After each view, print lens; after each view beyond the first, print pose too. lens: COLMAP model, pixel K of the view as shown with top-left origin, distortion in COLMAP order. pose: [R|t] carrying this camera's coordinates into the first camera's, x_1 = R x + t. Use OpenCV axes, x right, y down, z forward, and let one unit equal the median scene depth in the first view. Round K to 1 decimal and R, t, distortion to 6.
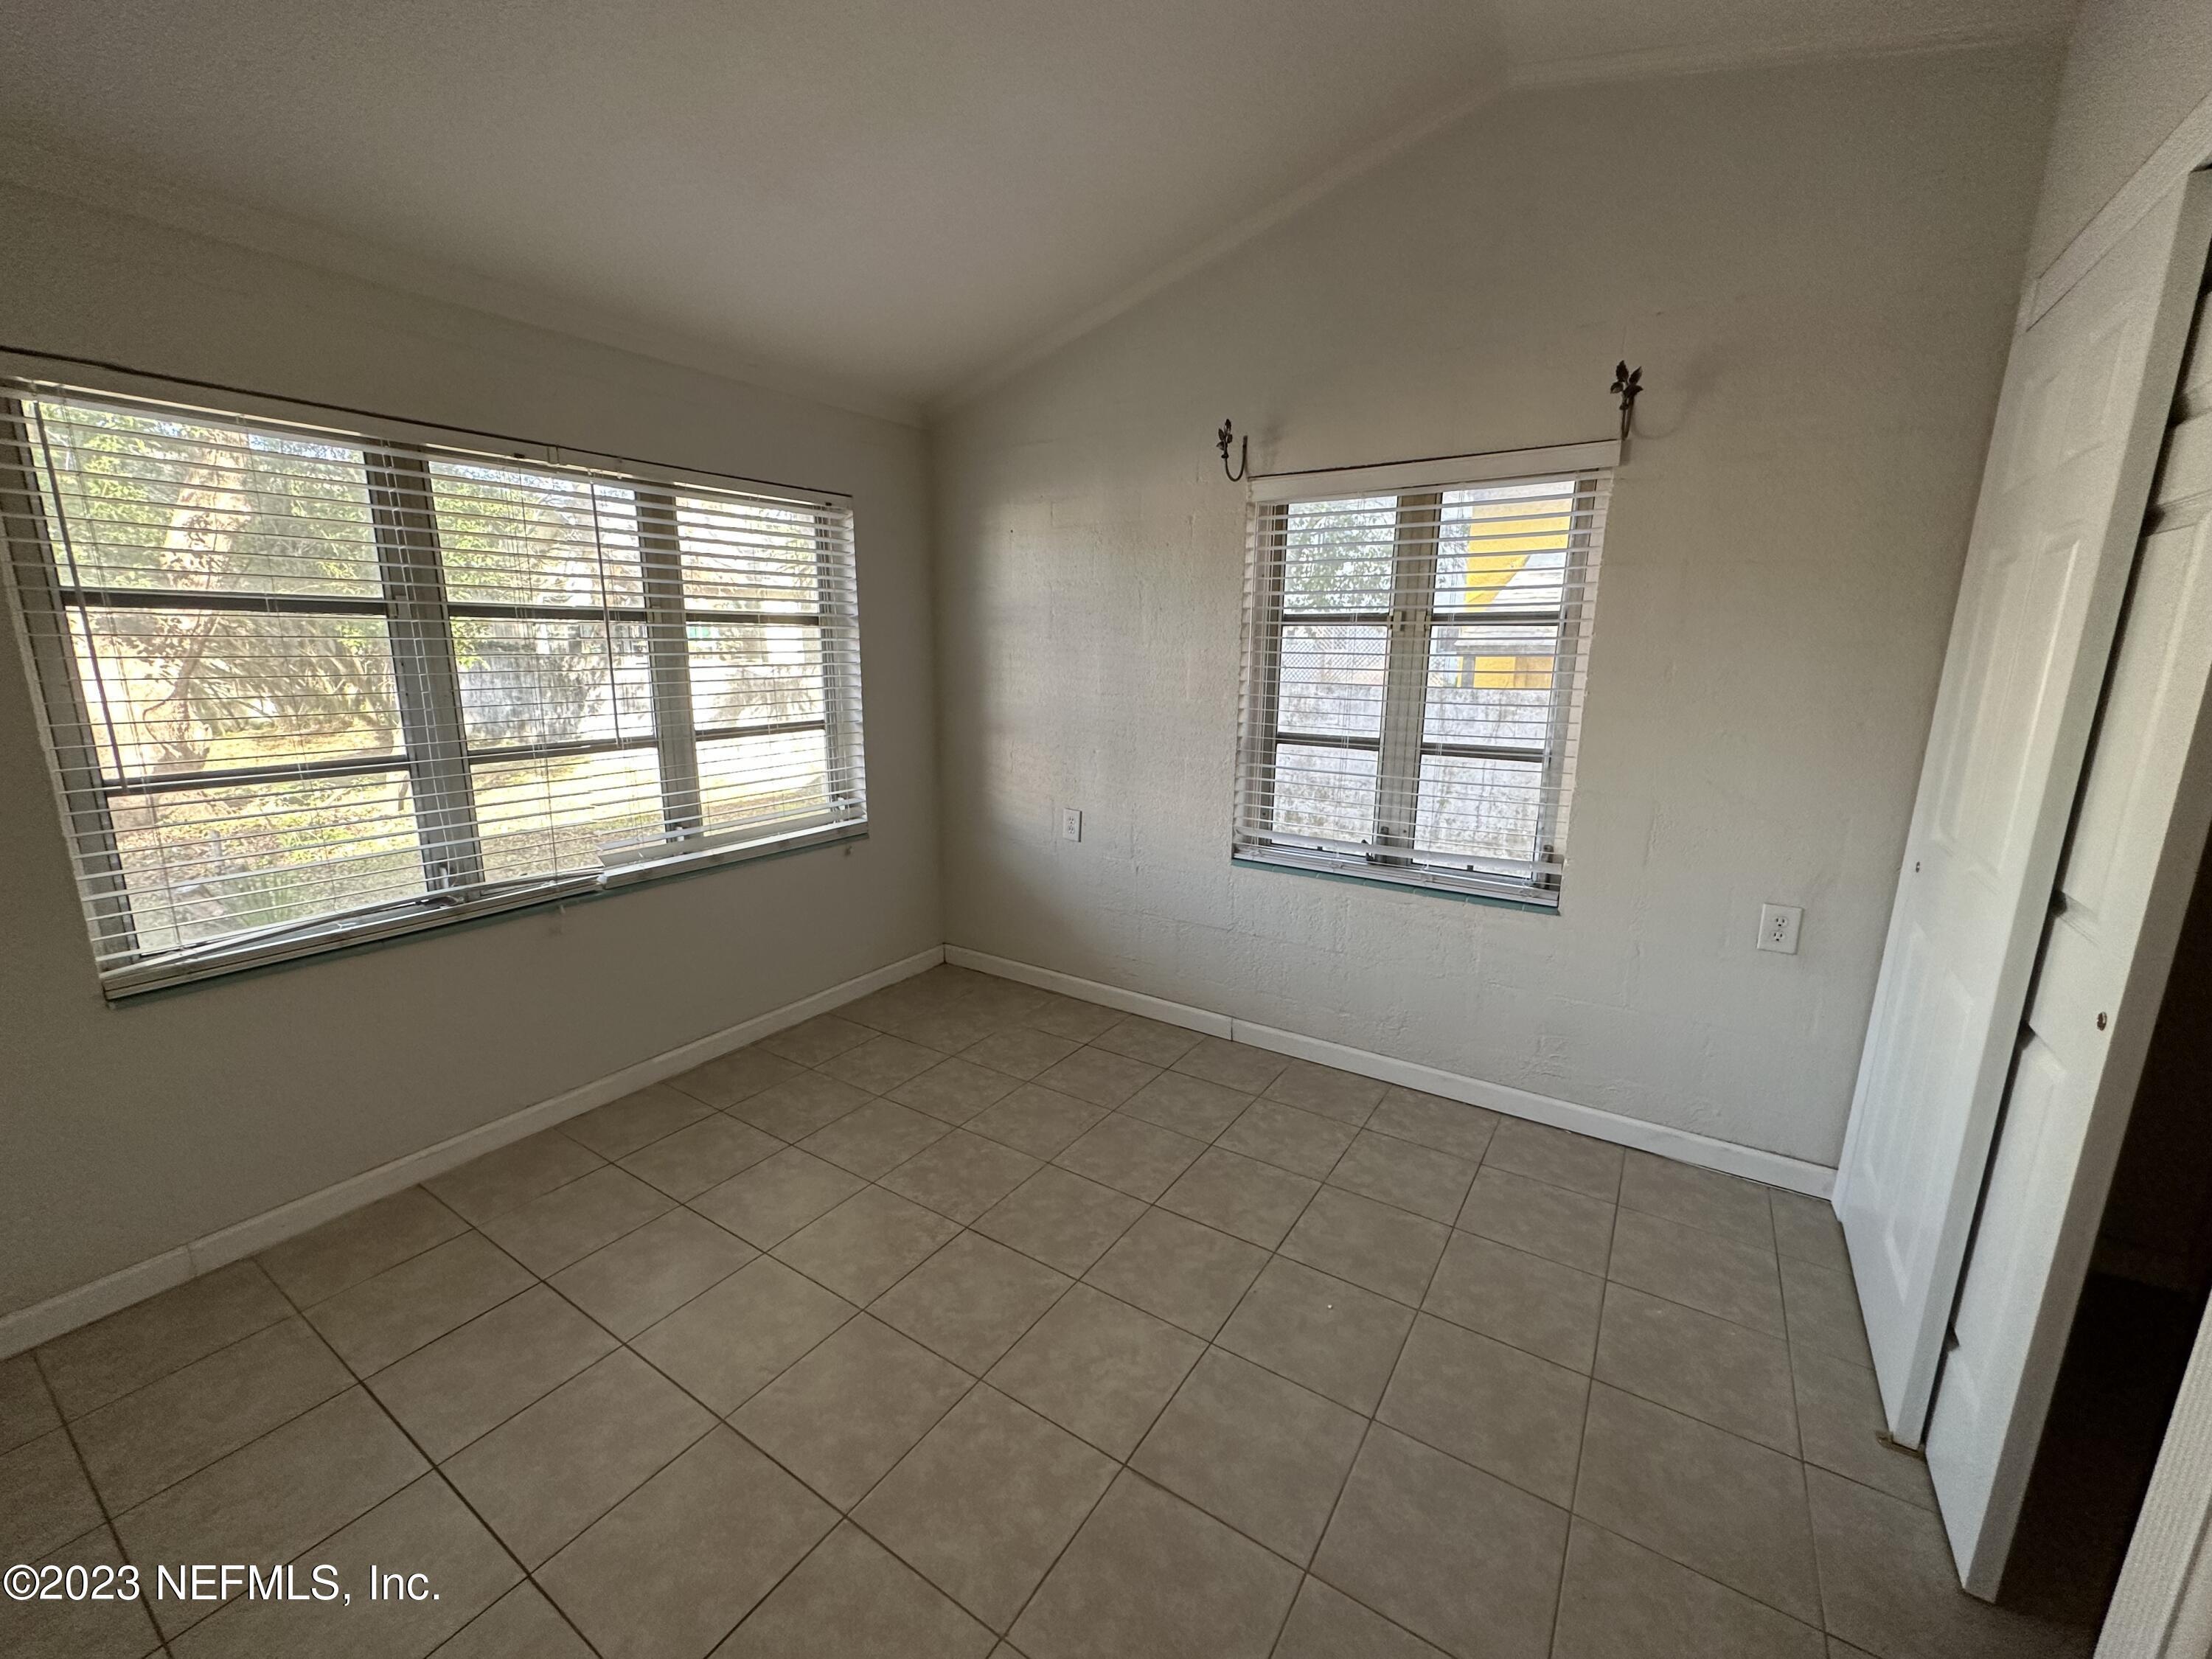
lens RADIAL K [[904.1, 0, 1094.6], [0, 904.1, 838.3], [0, 0, 1]] dist [0.001861, -0.000954]
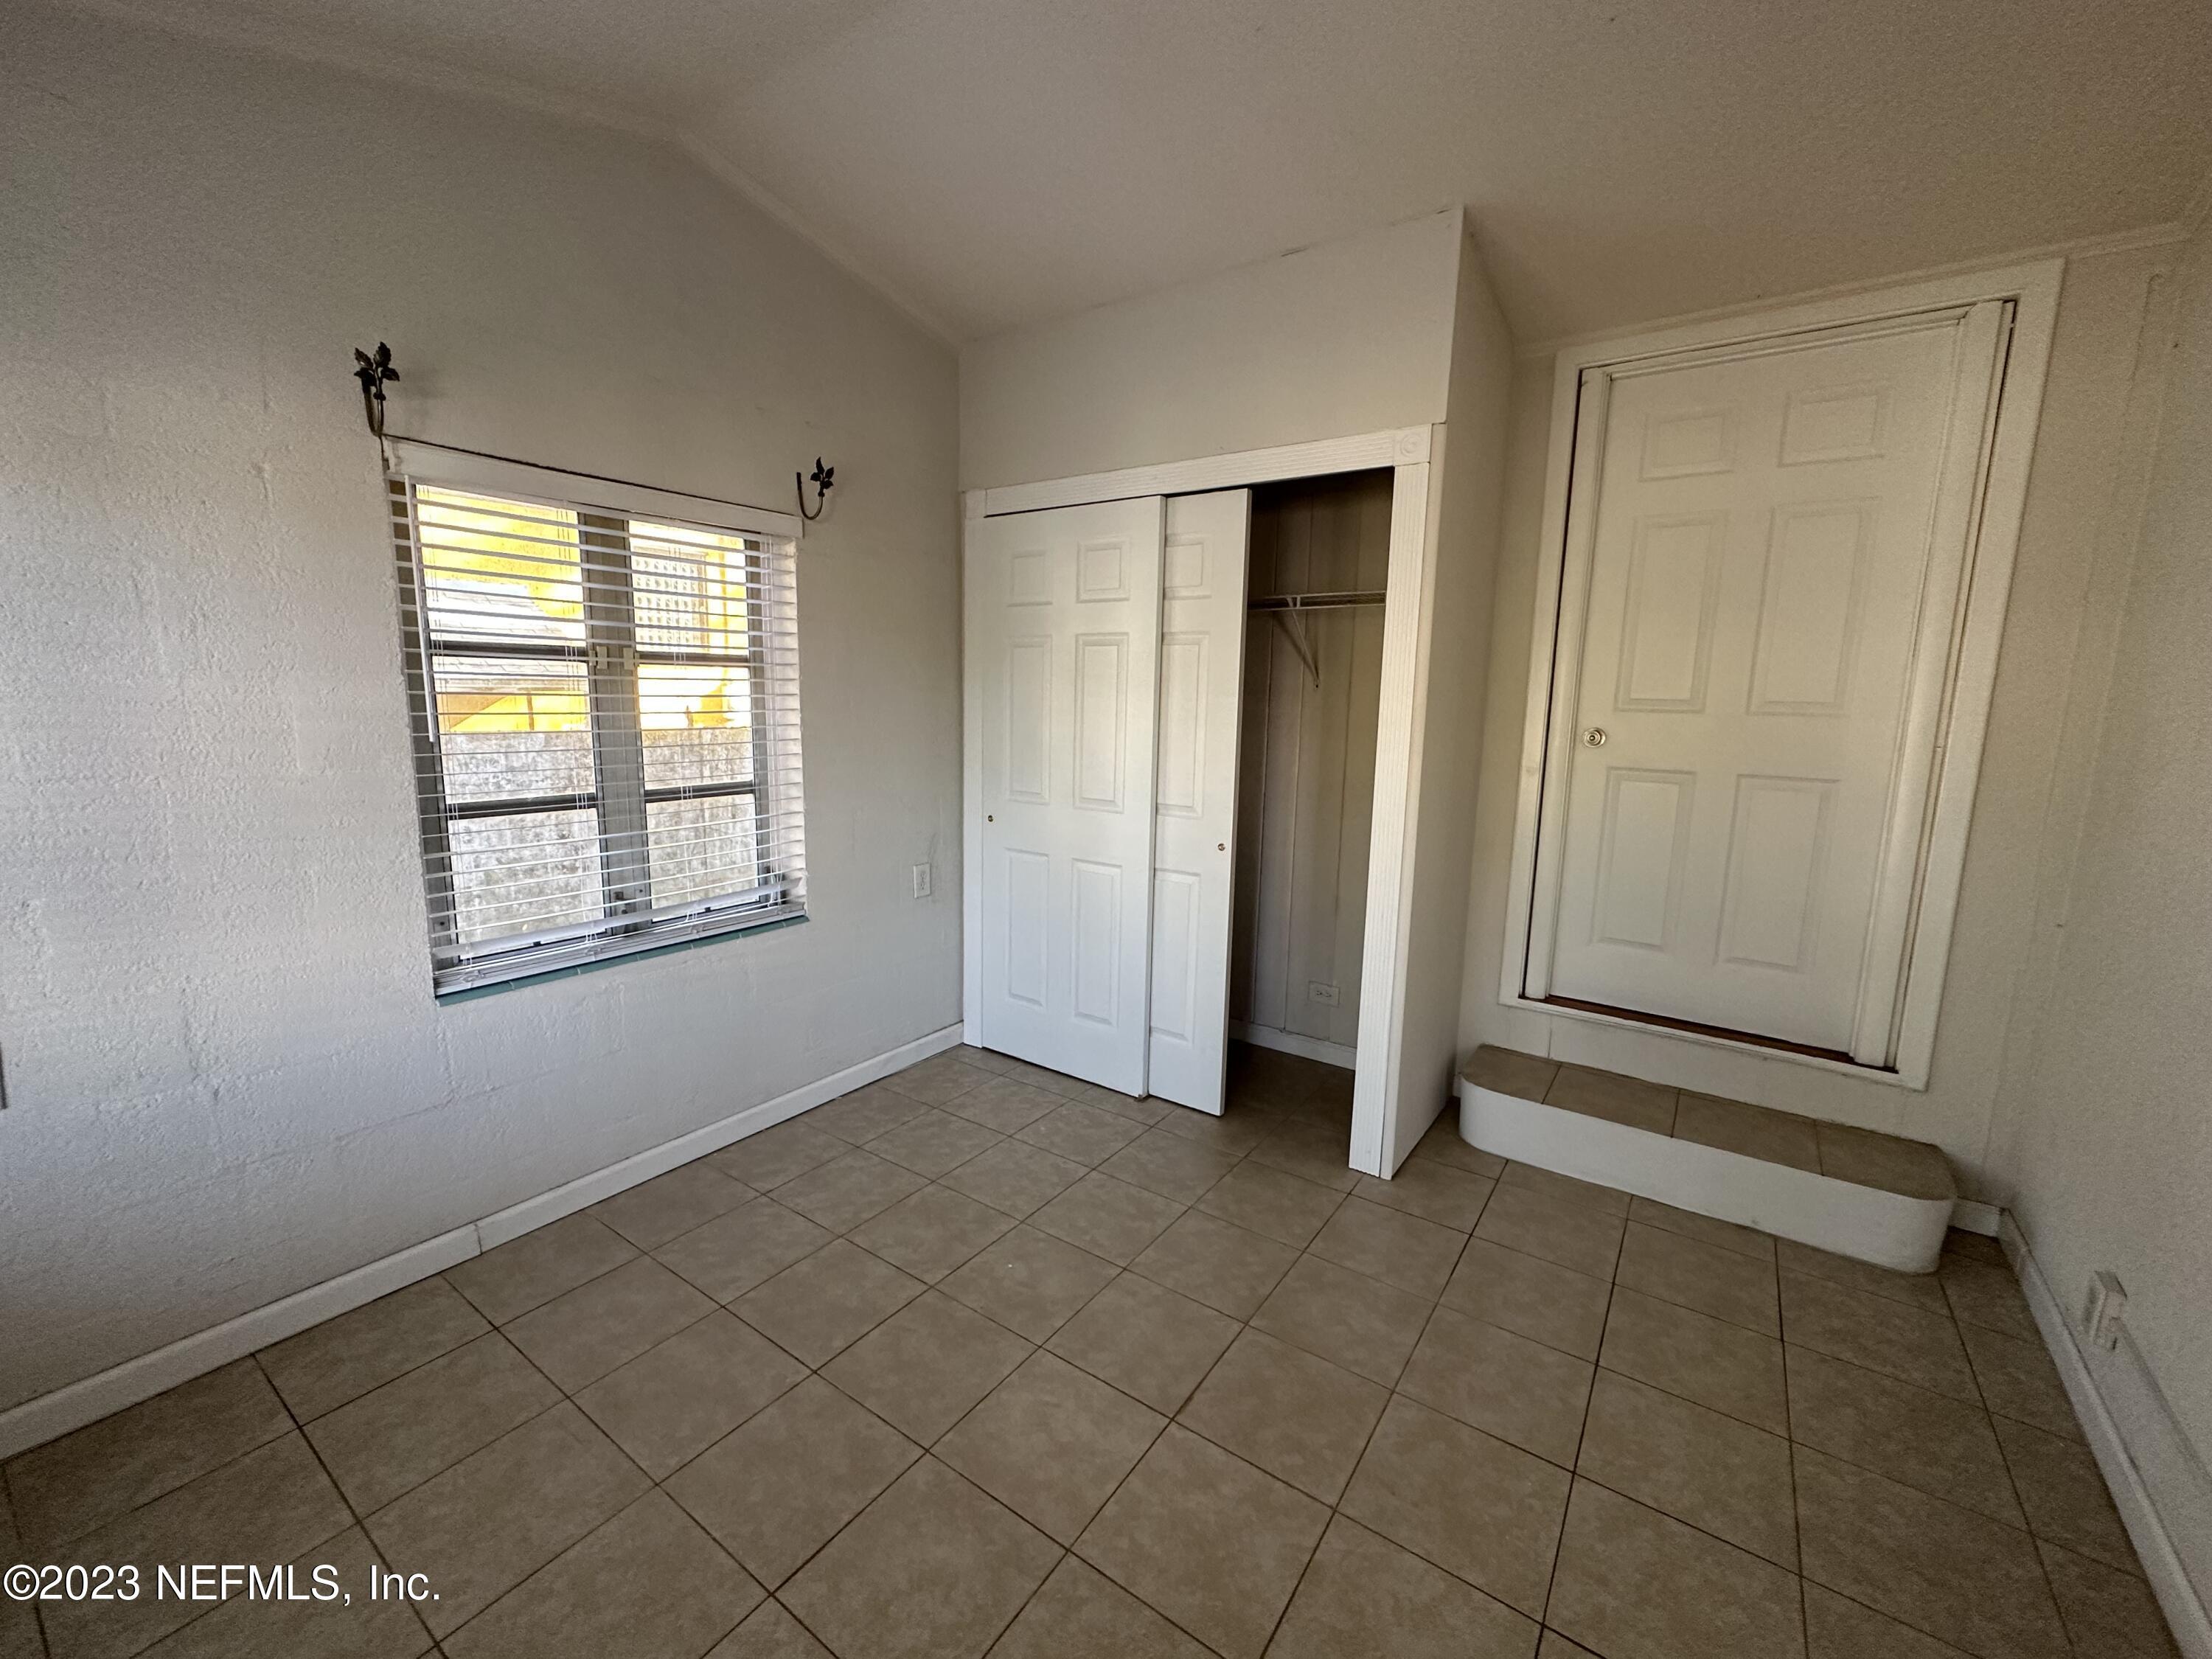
lens RADIAL K [[904.1, 0, 1119.4], [0, 904.1, 837.2], [0, 0, 1]] dist [0.001861, -0.000954]
pose [[0.004112, -0.163672, 0.986506, -0.575510], [0.197279, 0.967260, 0.159656, -0.117865], [-0.980339, 0.193960, 0.036267, 0.534732]]
